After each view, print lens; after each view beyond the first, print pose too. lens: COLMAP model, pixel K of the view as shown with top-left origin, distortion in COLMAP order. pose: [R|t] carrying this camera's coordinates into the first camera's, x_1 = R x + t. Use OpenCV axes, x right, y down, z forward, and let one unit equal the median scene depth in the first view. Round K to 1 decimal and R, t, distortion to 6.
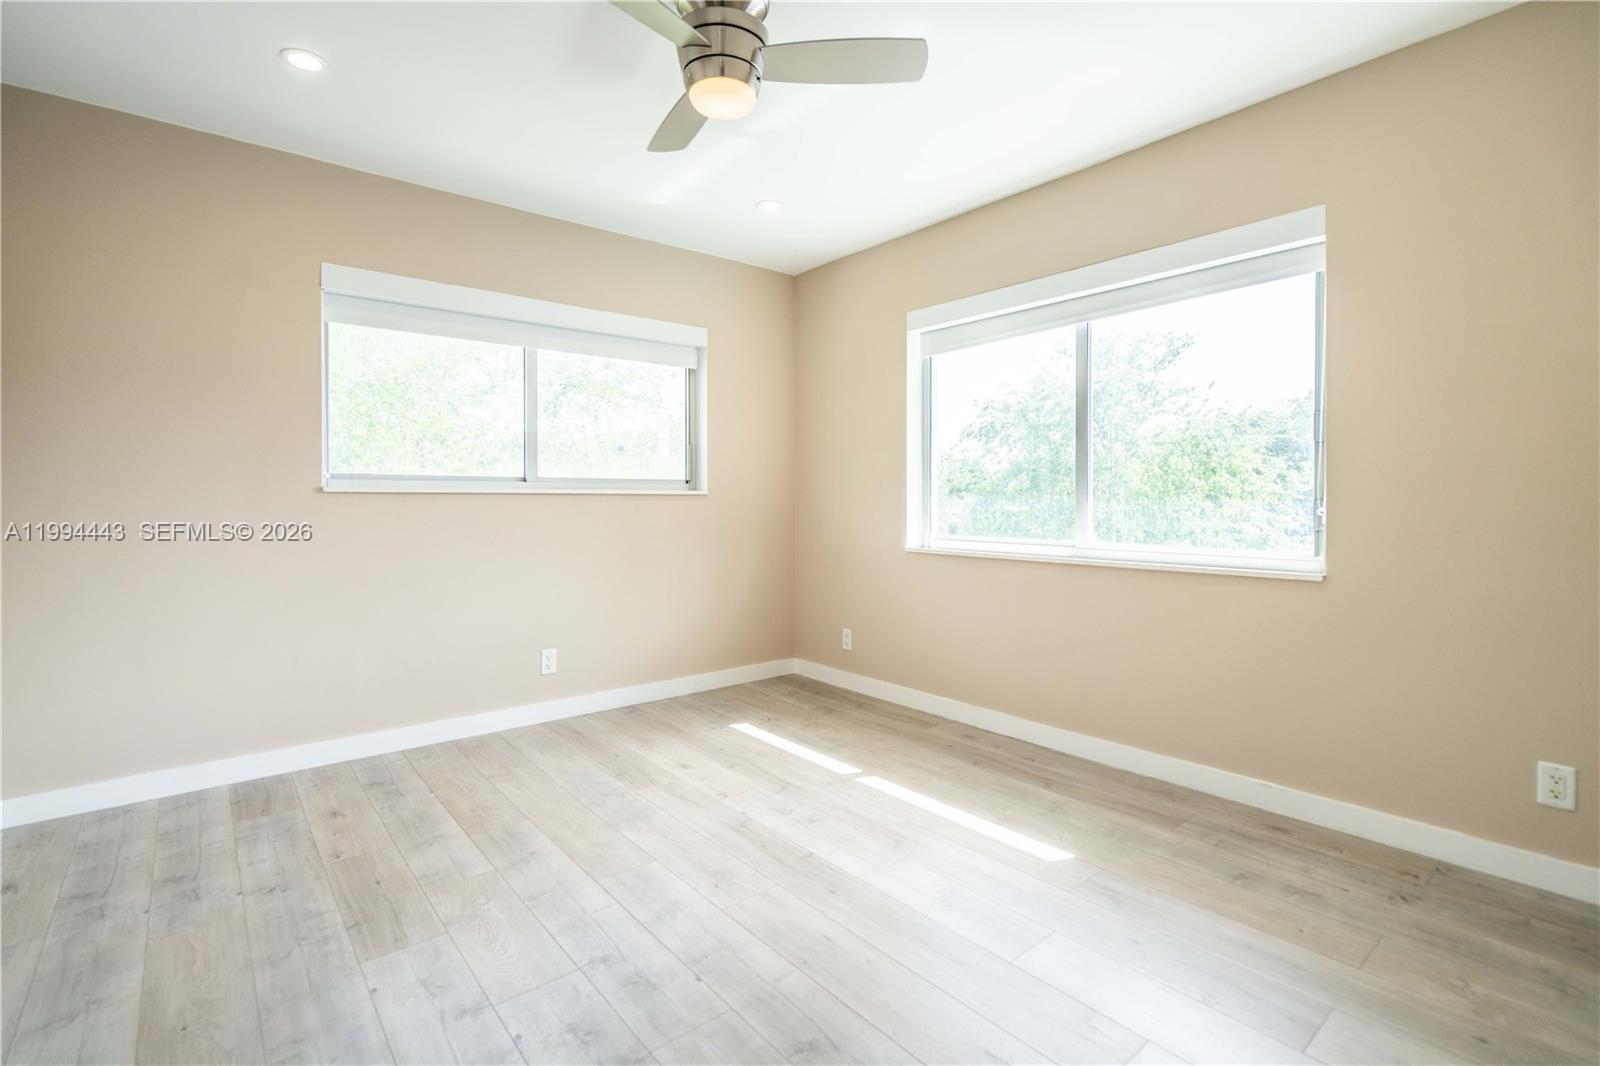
lens RADIAL K [[737.5, 0, 823.6], [0, 737.5, 501.2], [0, 0, 1]] dist [-0.009093, 0.002106]
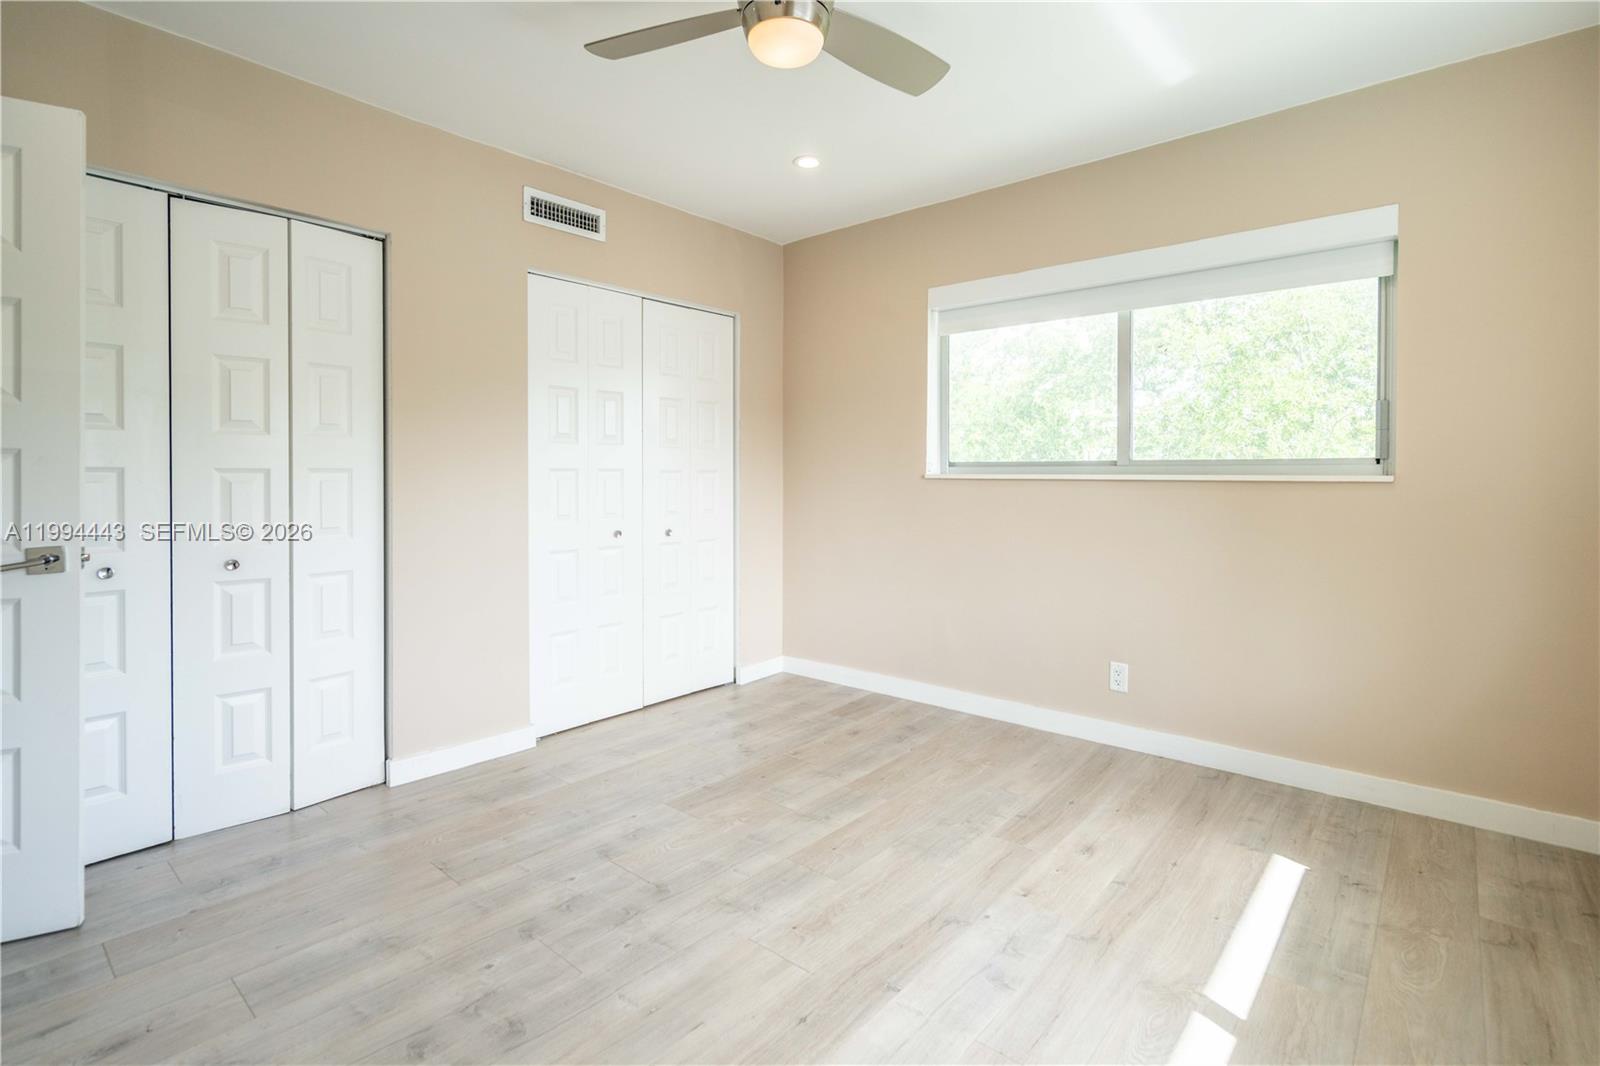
lens RADIAL K [[737.5, 0, 782.3], [0, 737.5, 486.3], [0, 0, 1]] dist [-0.009093, 0.002106]
pose [[0.136819, 0.008122, -0.990563, 0.539092], [0.002340, 0.999961, 0.008523, -0.016655], [0.990593, -0.003484, 0.136795, 0.632606]]
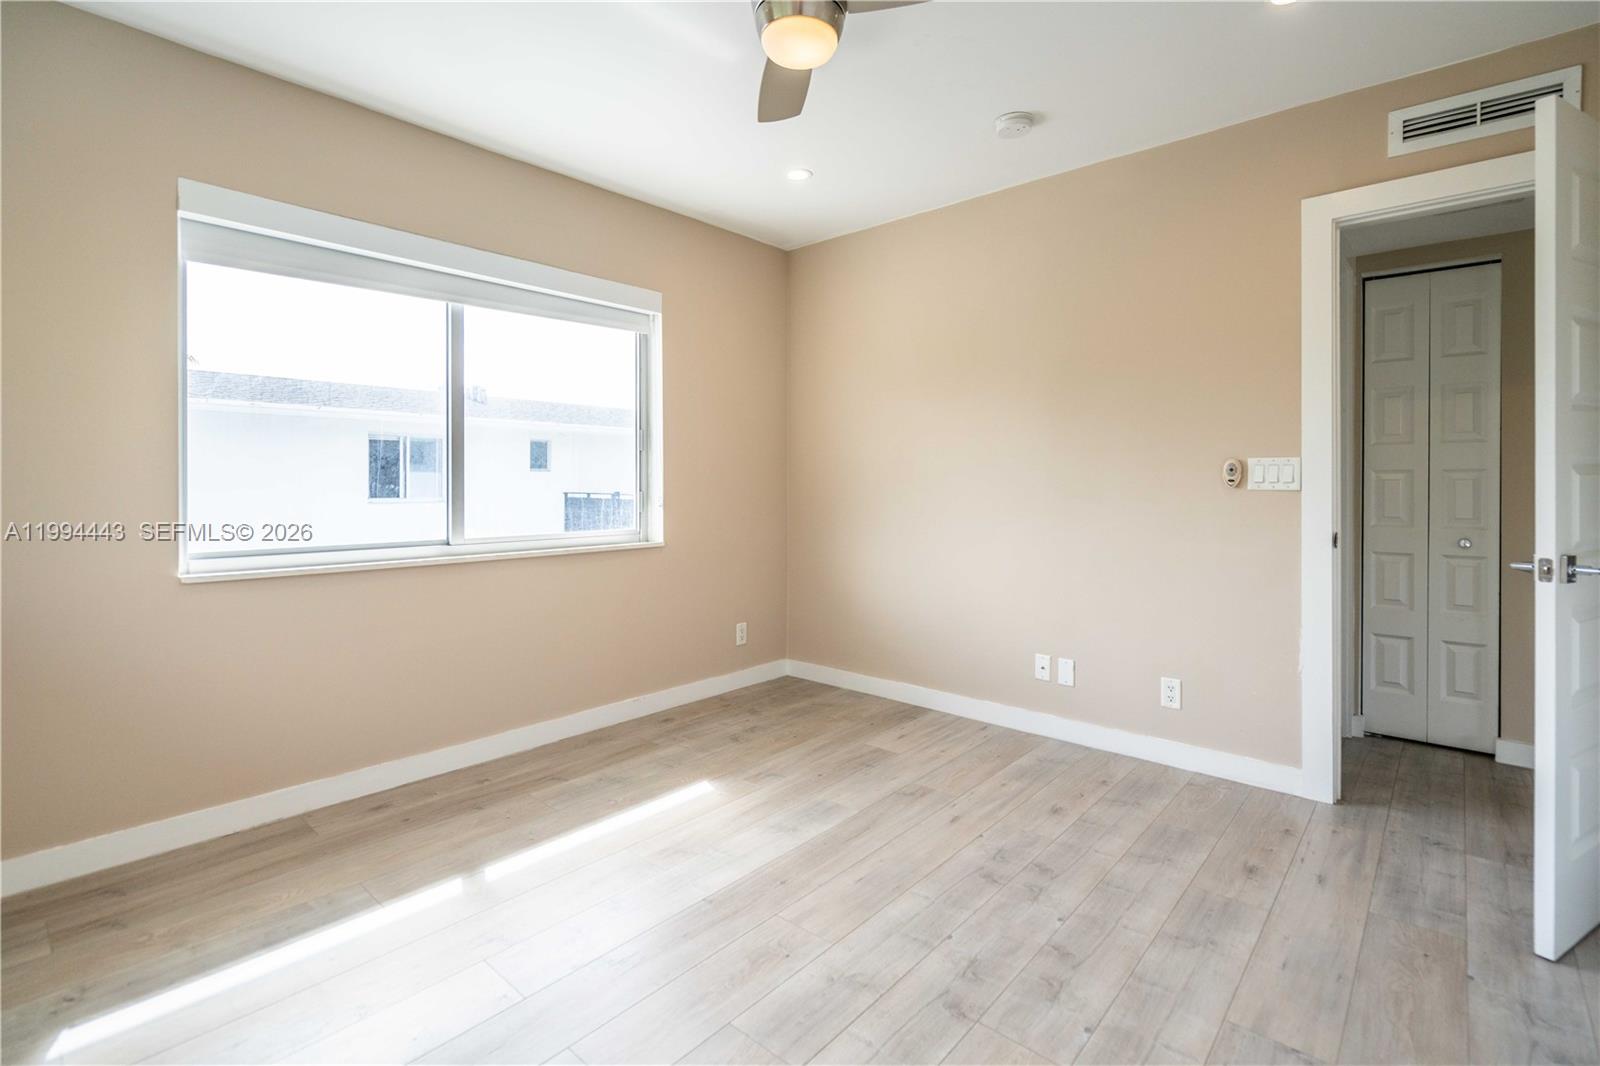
lens RADIAL K [[737.5, 0, 782.8], [0, 737.5, 479.5], [0, 0, 1]] dist [-0.009093, 0.002106]
pose [[-0.132665, 0.006264, 0.991141, -0.726134], [-0.003776, 0.999970, -0.006825, -0.017499], [-0.991154, -0.004648, -0.132637, 0.820247]]
